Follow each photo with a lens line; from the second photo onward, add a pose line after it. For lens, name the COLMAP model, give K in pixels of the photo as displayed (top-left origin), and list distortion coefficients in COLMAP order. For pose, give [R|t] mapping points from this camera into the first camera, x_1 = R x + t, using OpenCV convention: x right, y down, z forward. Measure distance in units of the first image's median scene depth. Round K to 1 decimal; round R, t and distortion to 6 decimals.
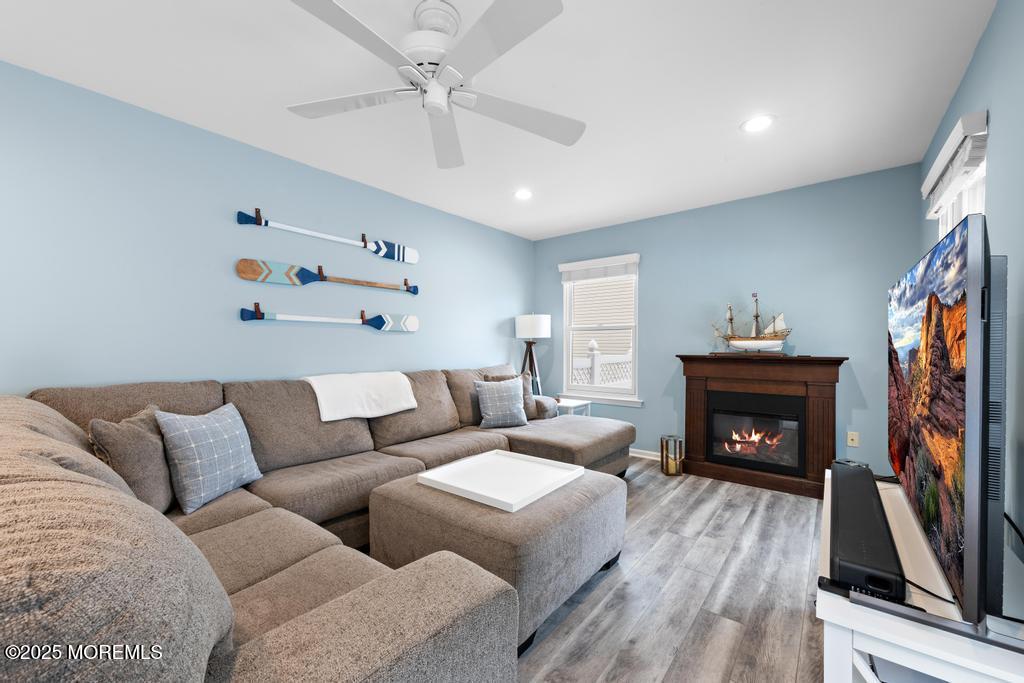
lens RADIAL K [[403.6, 0, 515.2], [0, 403.6, 345.9], [0, 0, 1]] dist [0.000708, -0.000079]
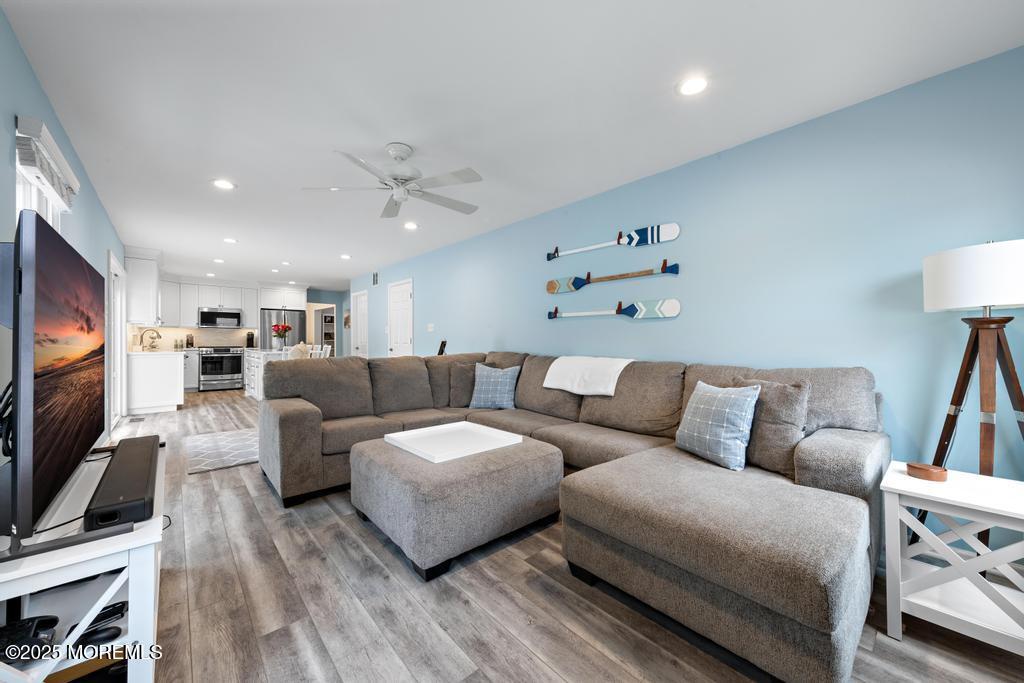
lens RADIAL K [[375.5, 0, 514.4], [0, 375.5, 336.9], [0, 0, 1]] dist [0.003168, 0.000163]
pose [[-0.162730, -0.003533, -0.986664, 0.782310], [0.003271, 0.999986, -0.004120, 0.013505], [0.986665, -0.003897, -0.162716, 1.018469]]
